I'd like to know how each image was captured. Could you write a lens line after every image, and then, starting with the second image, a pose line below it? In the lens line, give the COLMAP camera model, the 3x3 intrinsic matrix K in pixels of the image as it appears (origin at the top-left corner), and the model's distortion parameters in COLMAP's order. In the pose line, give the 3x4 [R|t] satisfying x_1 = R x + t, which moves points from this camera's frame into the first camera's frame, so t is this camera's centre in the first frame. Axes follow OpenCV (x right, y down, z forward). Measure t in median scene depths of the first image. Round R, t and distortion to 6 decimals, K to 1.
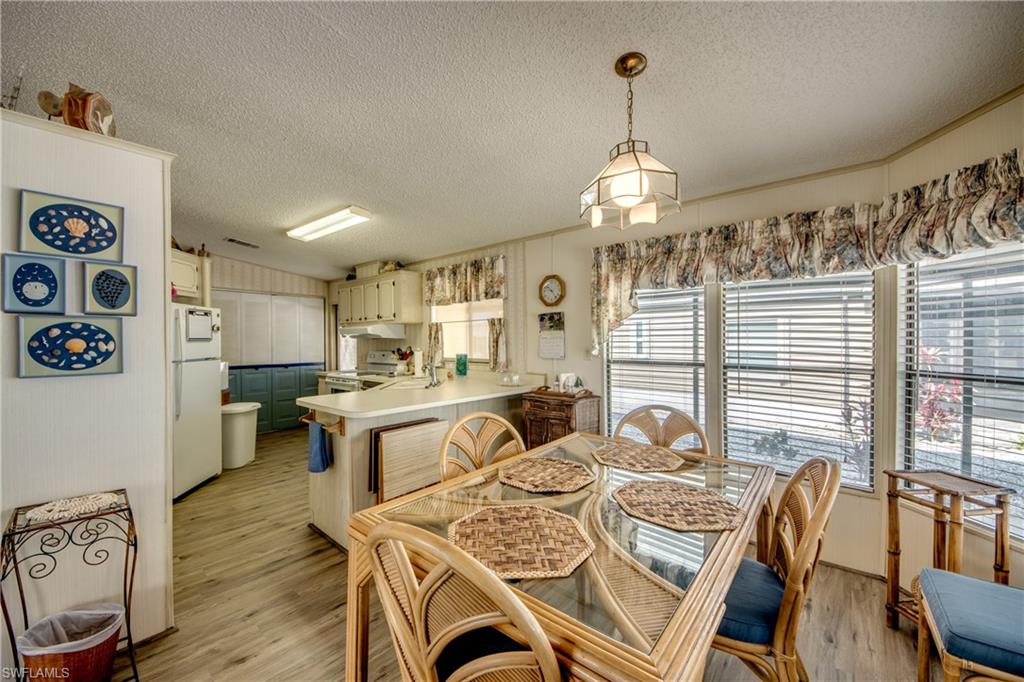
lens RADIAL K [[378.1, 0, 510.4], [0, 378.1, 343.8], [0, 0, 1]] dist [0.029609, -0.023208]
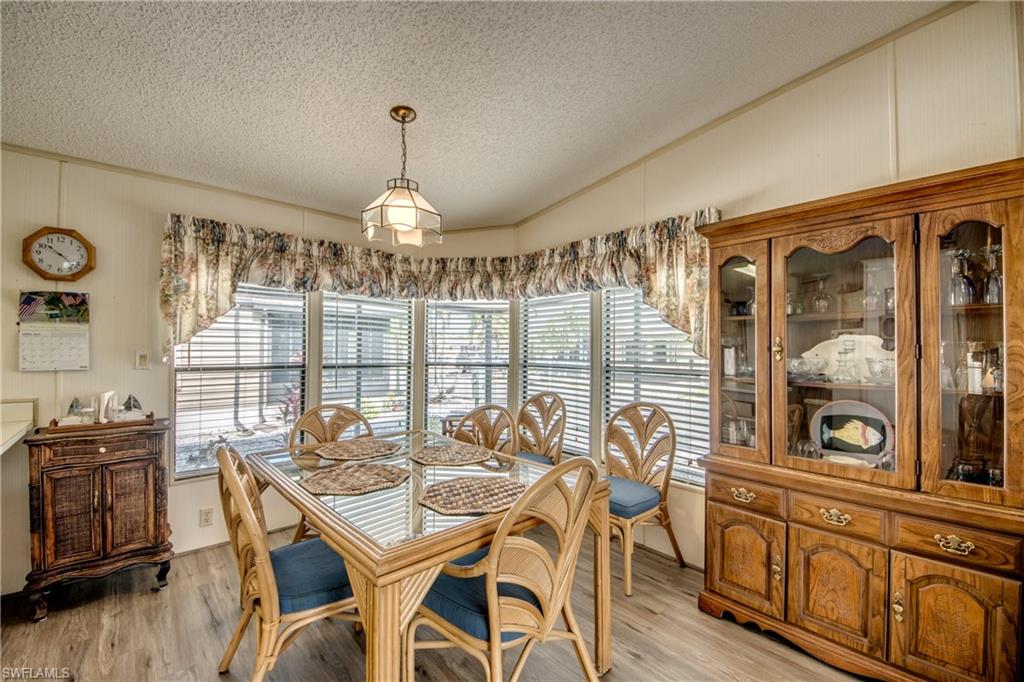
lens RADIAL K [[417.7, 0, 514.8], [0, 417.7, 345.6], [0, 0, 1]] dist [0.040970, -0.032831]
pose [[0.119321, 0.007695, 0.992826, -0.465411], [0.000885, 0.999969, -0.007857, 0.006076], [-0.992855, 0.001816, 0.119311, 0.235608]]
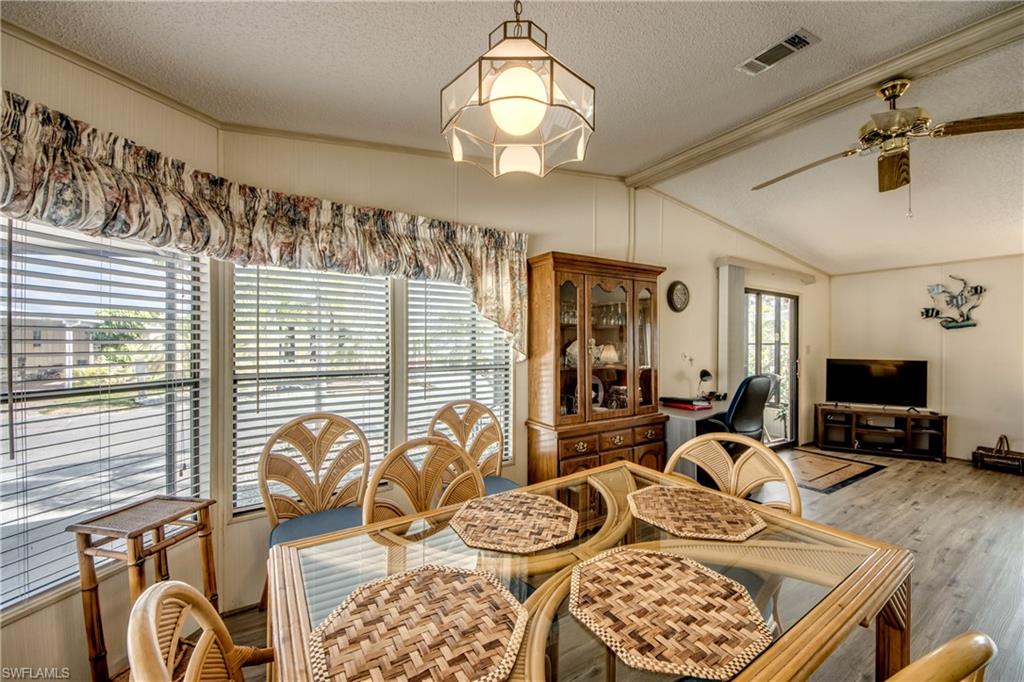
lens RADIAL K [[389.9, 0, 512.0], [0, 389.9, 341.0], [0, 0, 1]] dist [0.014547, -0.013633]
pose [[-0.955797, -0.000104, 0.294027, 0.062973], [0.001073, 0.999992, 0.003842, -0.009432], [-0.294025, 0.003987, -0.955789, 0.786943]]
